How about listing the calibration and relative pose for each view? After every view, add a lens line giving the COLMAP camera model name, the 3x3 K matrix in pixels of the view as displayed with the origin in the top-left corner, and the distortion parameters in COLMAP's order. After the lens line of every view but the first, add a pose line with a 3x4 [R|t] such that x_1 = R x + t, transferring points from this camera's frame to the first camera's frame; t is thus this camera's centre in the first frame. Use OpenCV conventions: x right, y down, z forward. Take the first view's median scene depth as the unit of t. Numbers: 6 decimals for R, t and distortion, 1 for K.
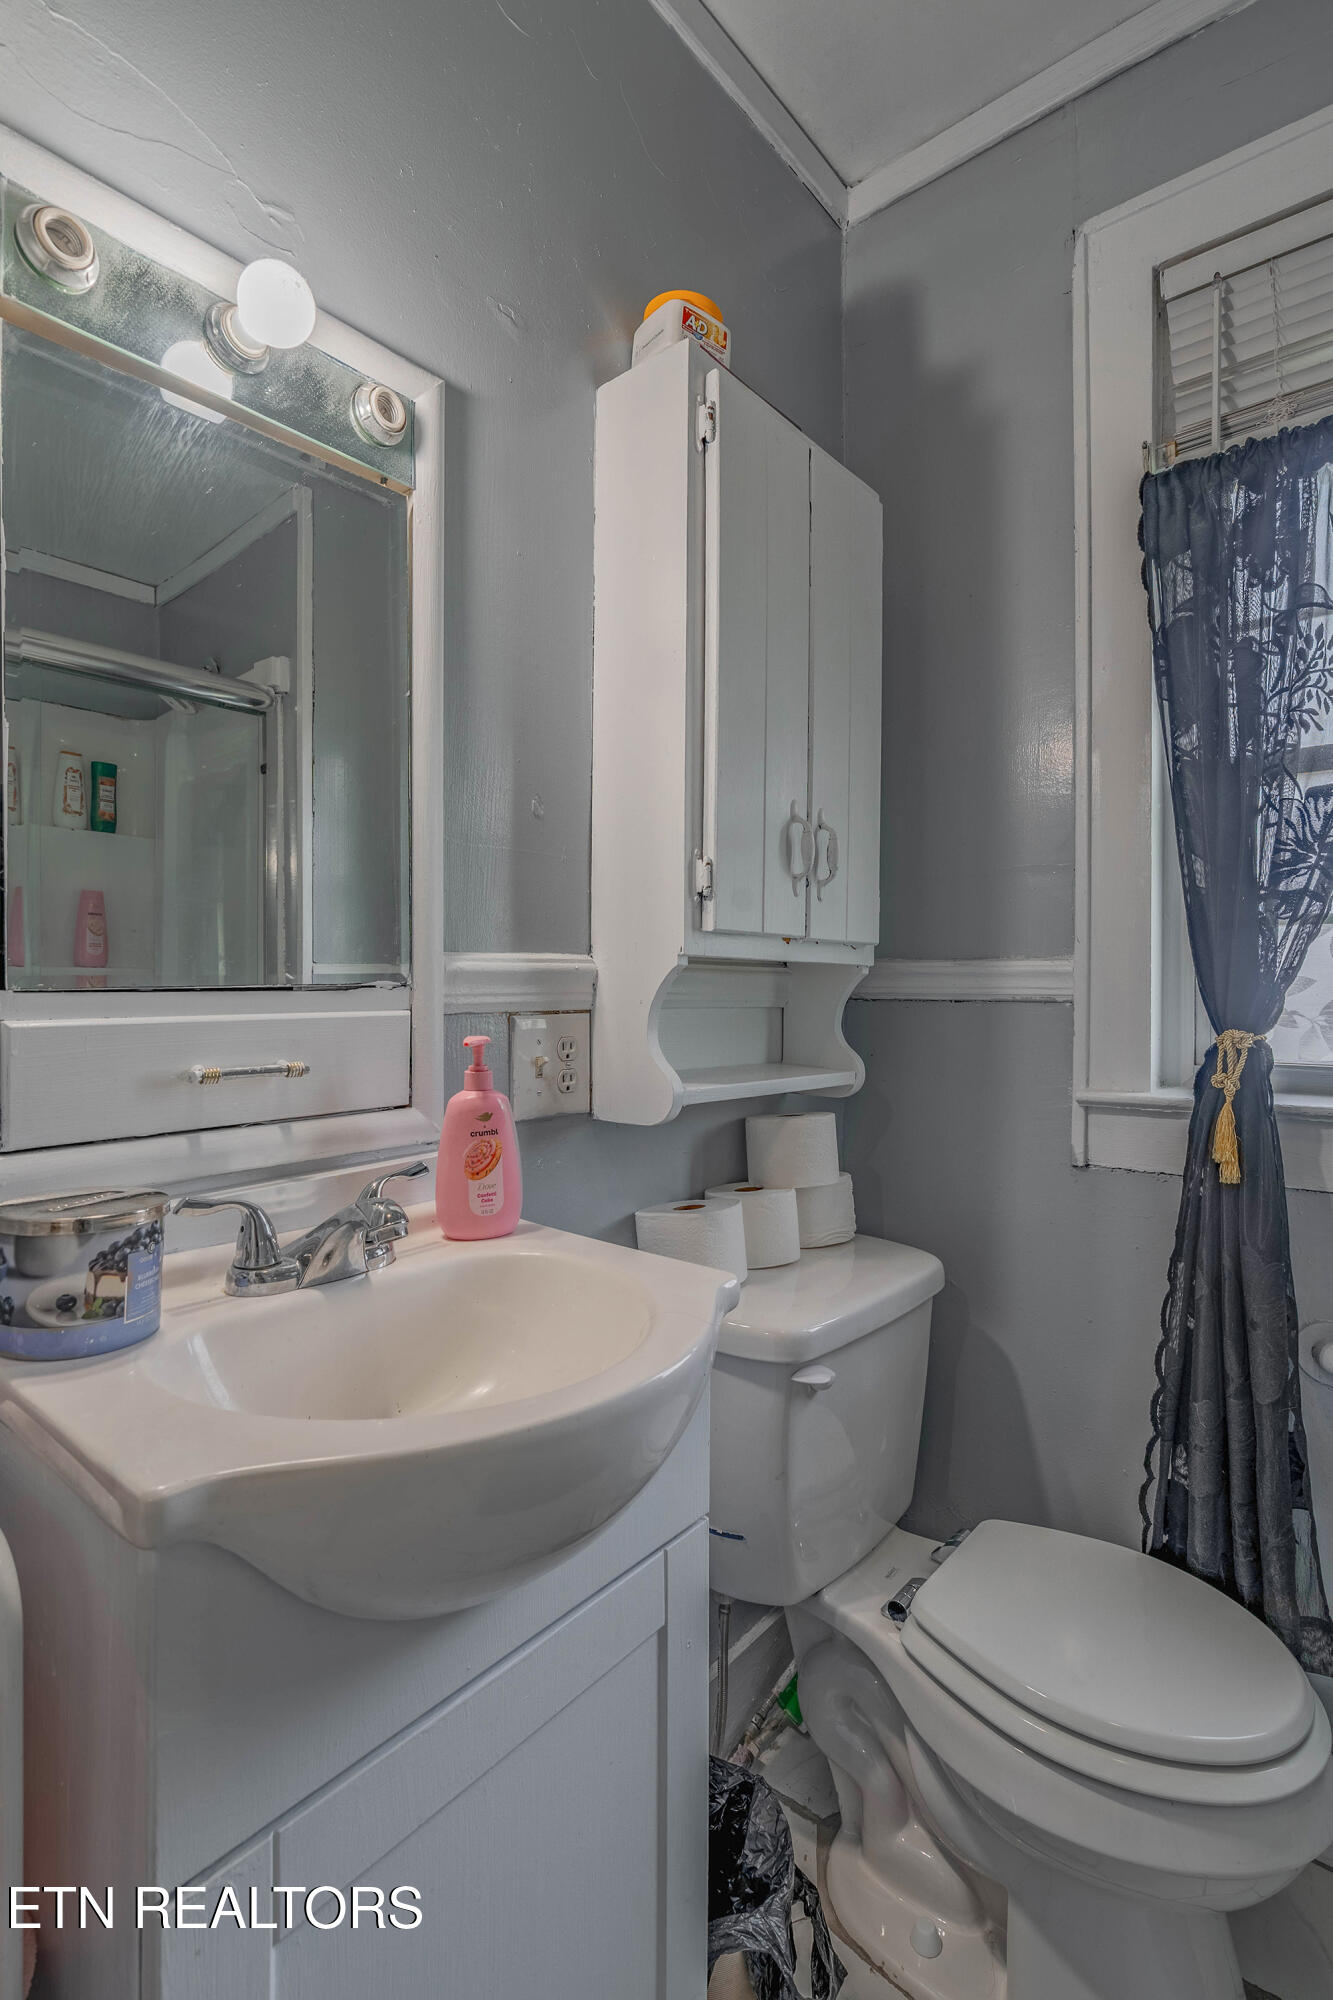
lens RADIAL K [[961.1, 0, 674.9], [0, 961.1, 989.4], [0, 0, 1]] dist [-0.002601, -0.000028]
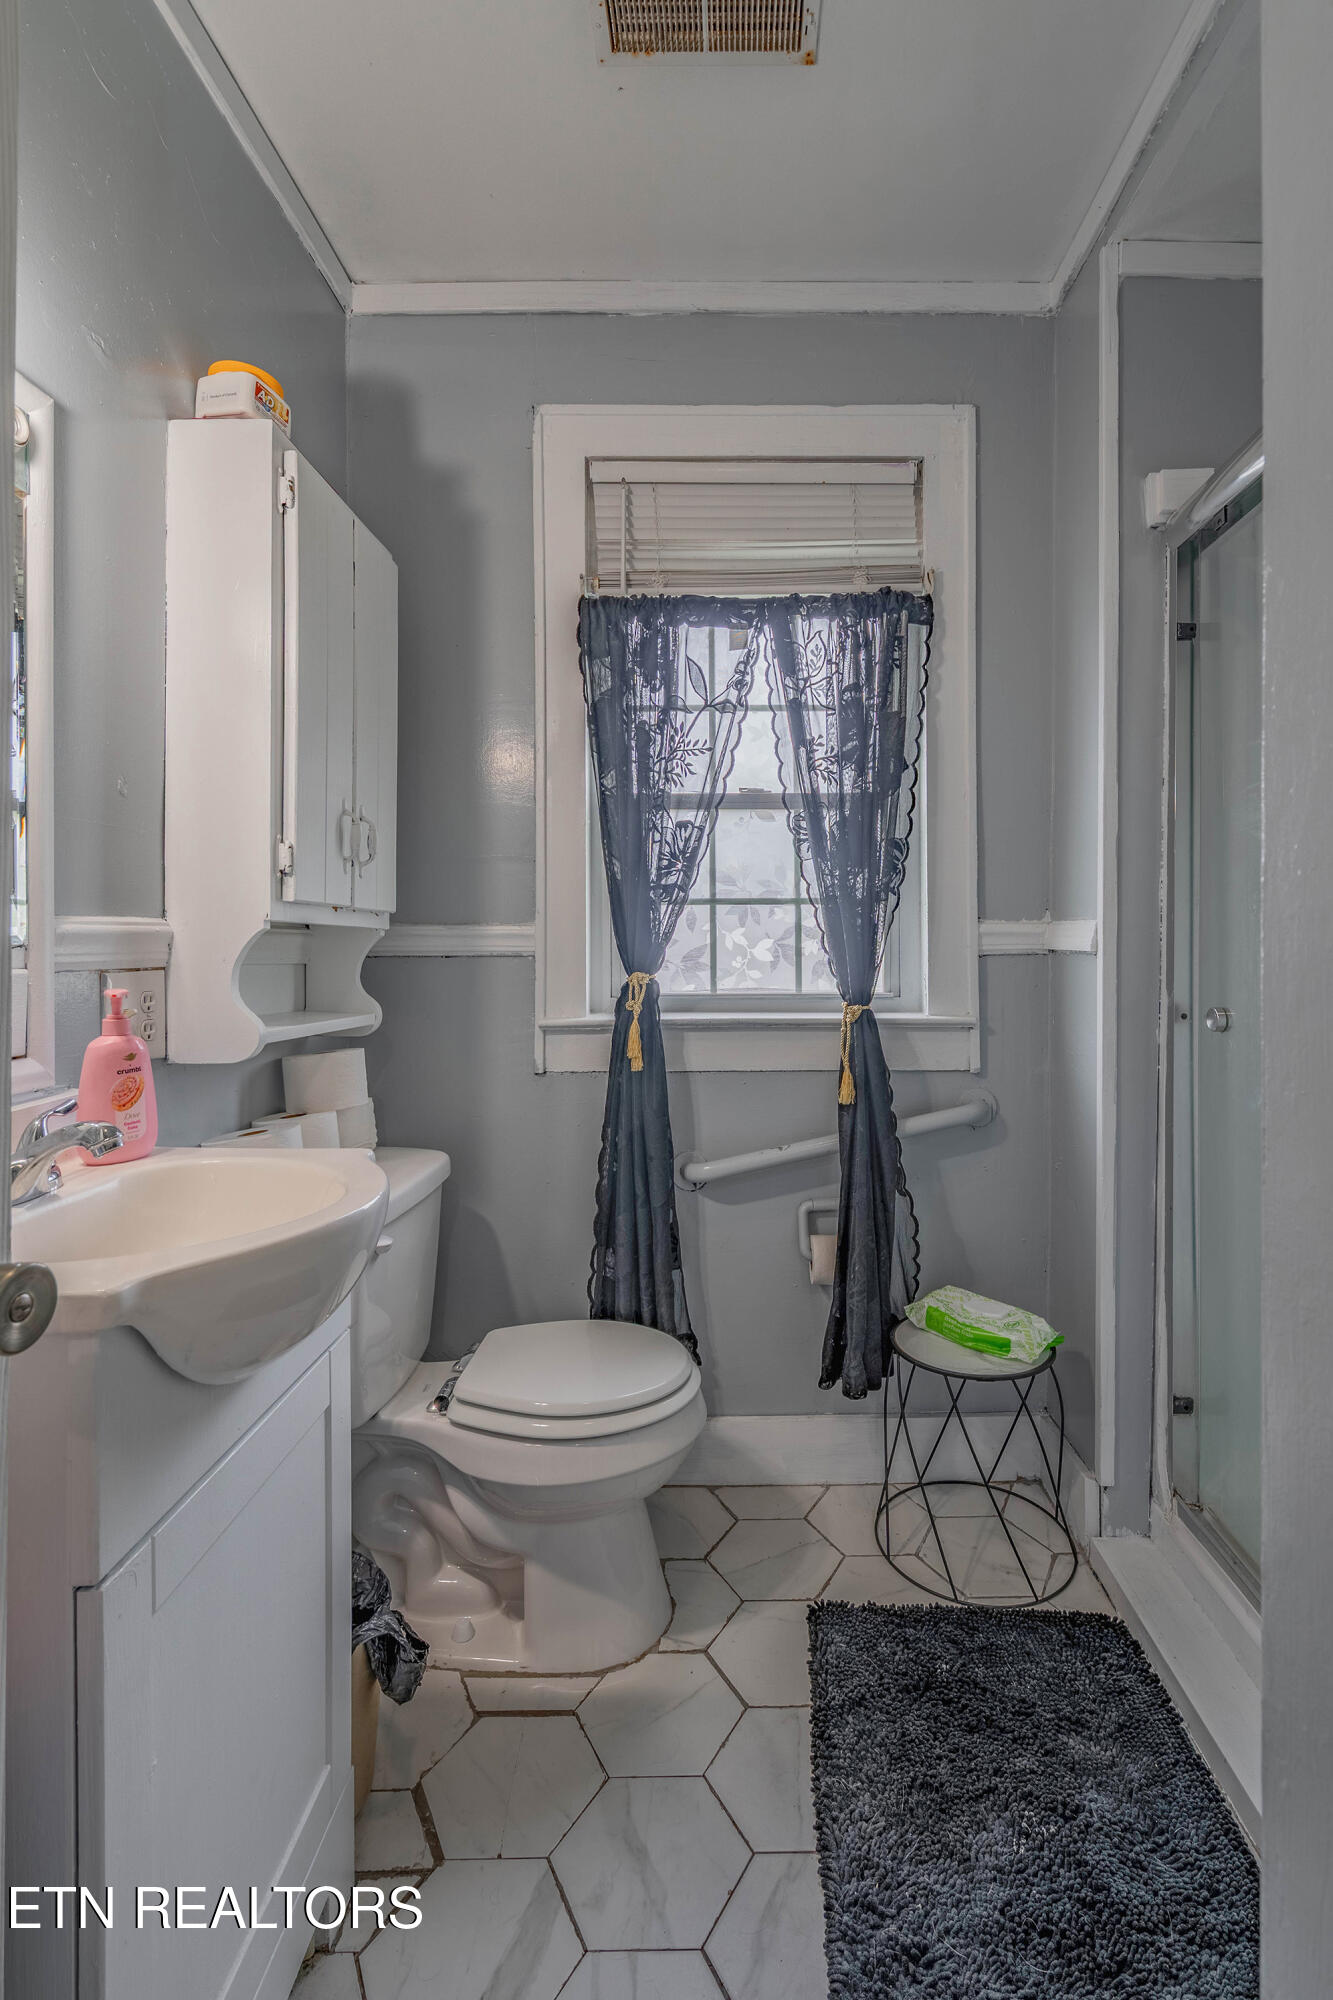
lens RADIAL K [[910.0, 0, 752.4], [0, 910.0, 940.2], [0, 0, 1]] dist [-0.003612, 0.000595]
pose [[0.758000, -0.001032, 0.652254, -0.238718], [0.007122, 0.999952, -0.006694, 0.001393], [-0.652216, 0.009720, 0.757971, -0.239038]]
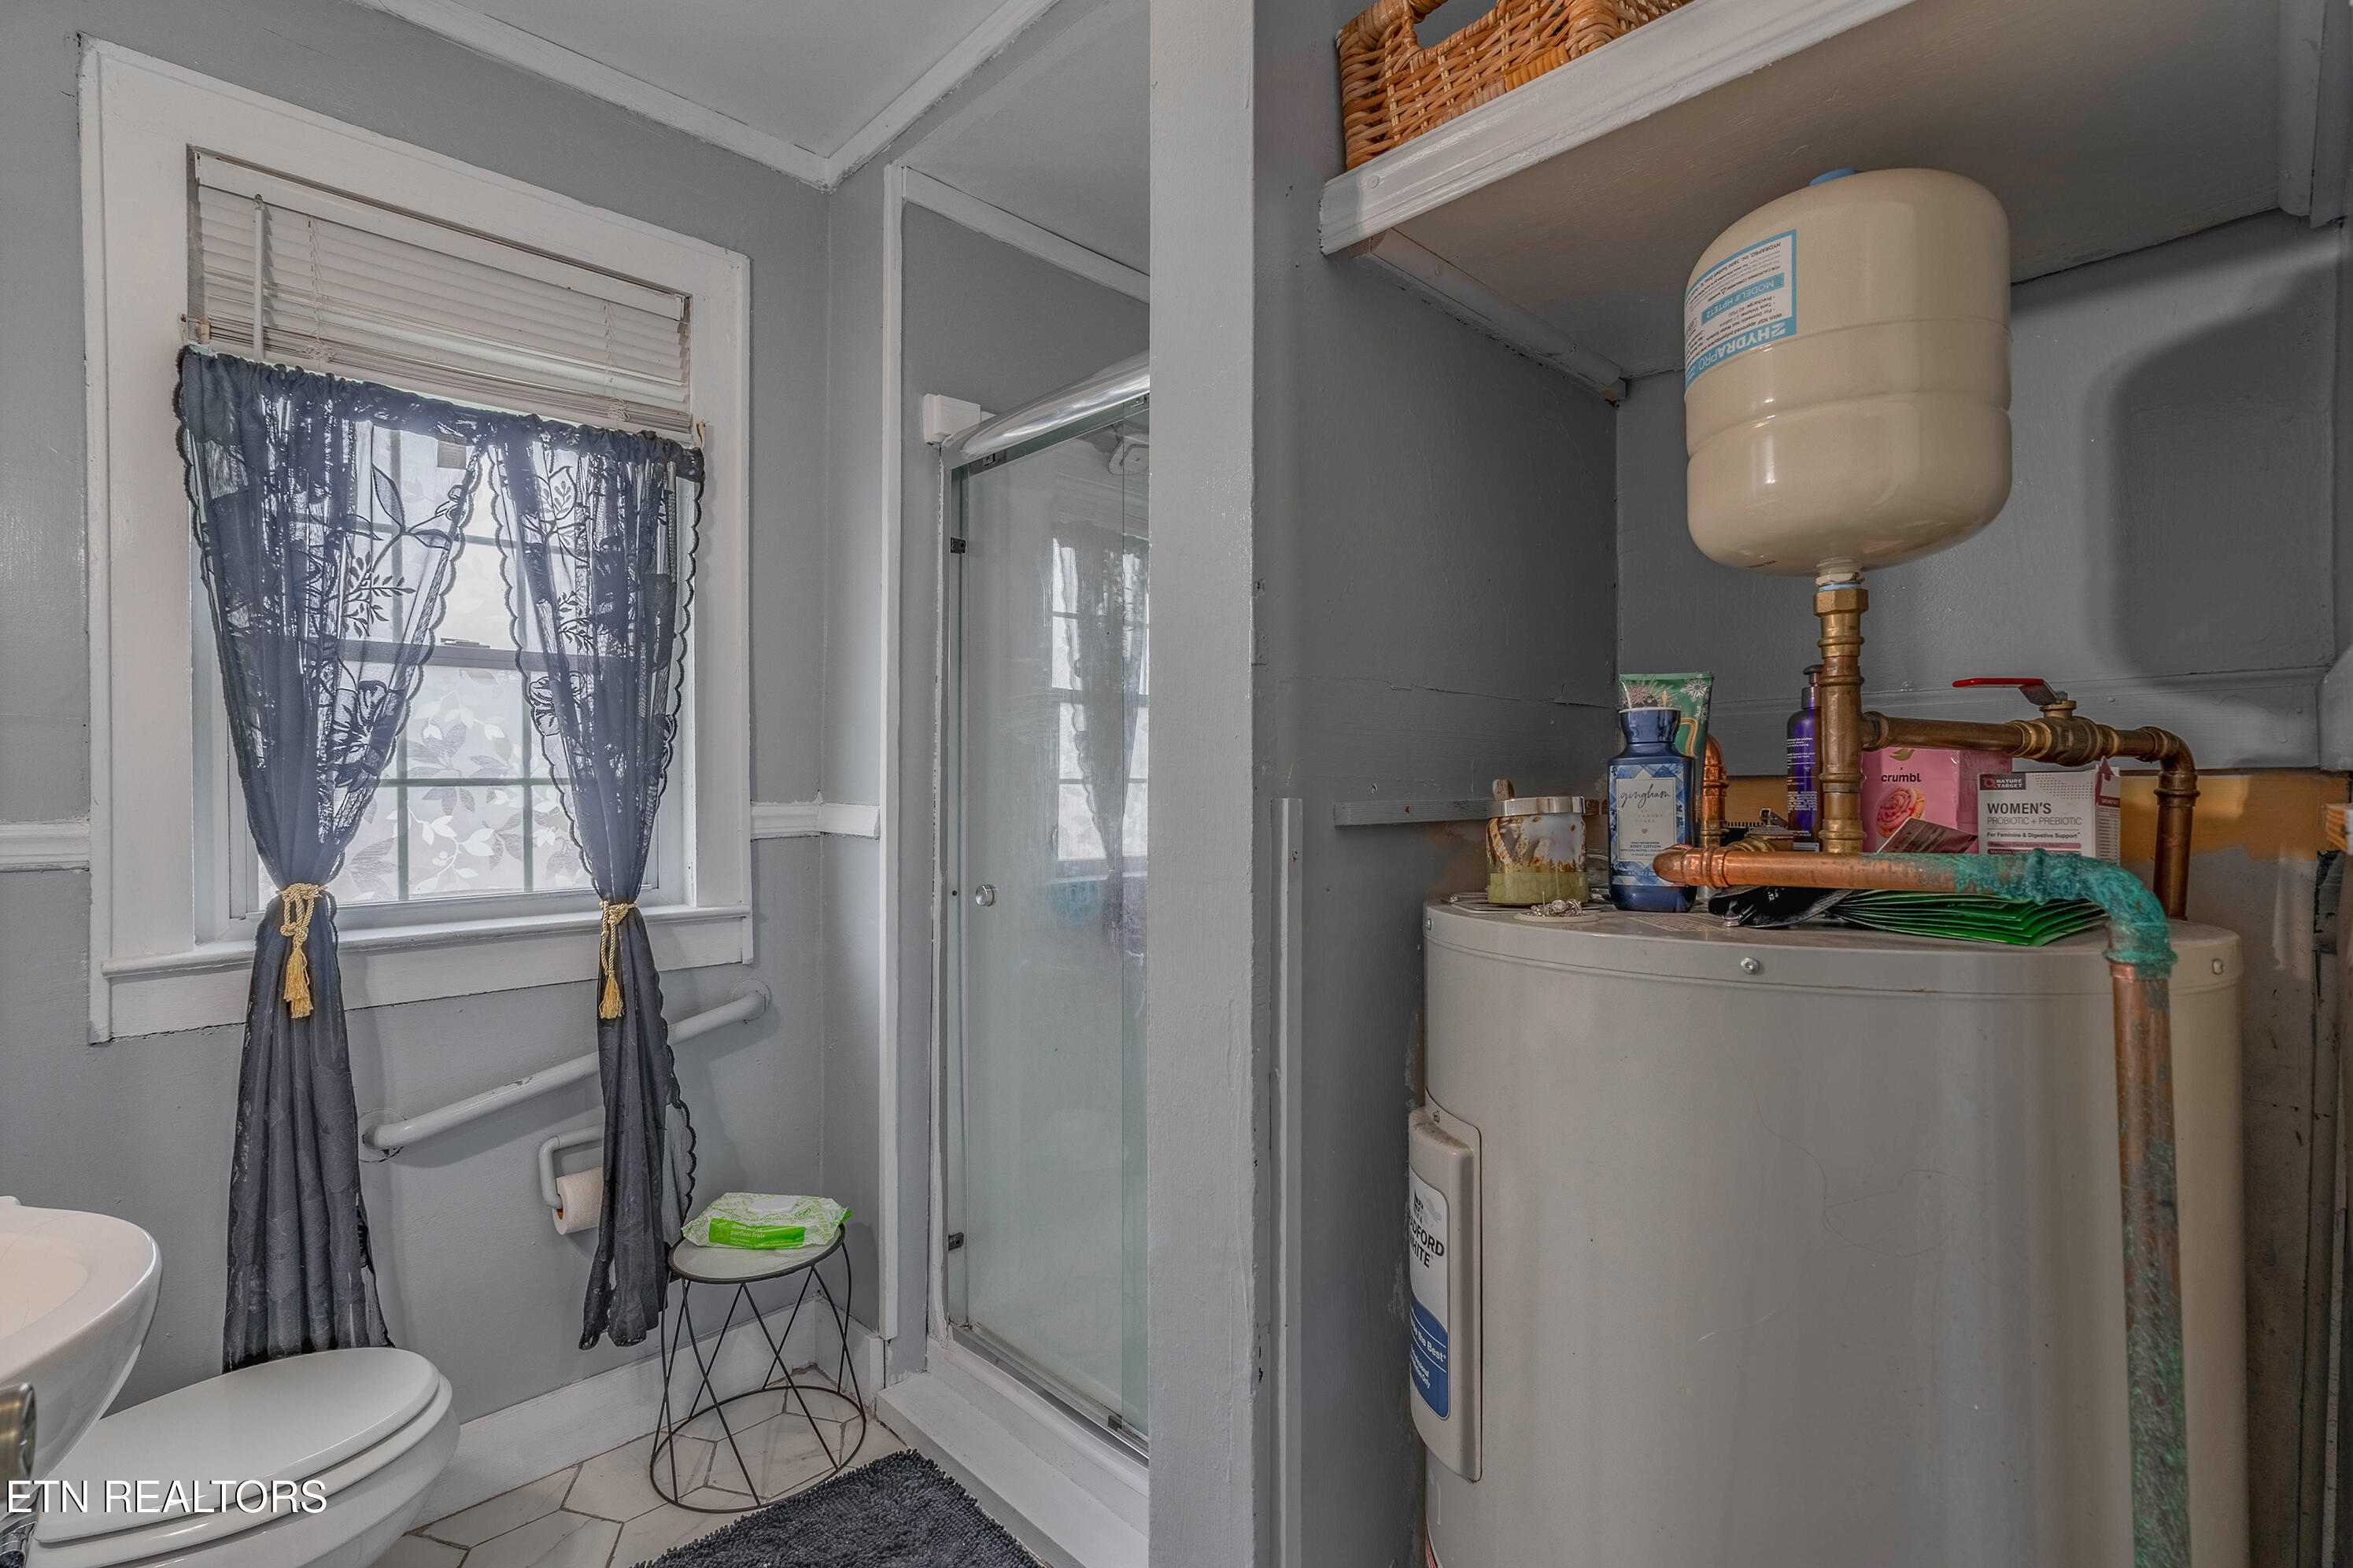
lens RADIAL K [[1059.1, 0, 1176.5], [0, 1059.1, 784.0], [0, 0, 1]] dist [0.002265, 0.000358]
pose [[0.103656, -0.010126, 0.994562, -0.572407], [0.003140, 0.999947, 0.009854, -0.086595], [-0.994608, 0.002102, 0.103682, -0.178562]]
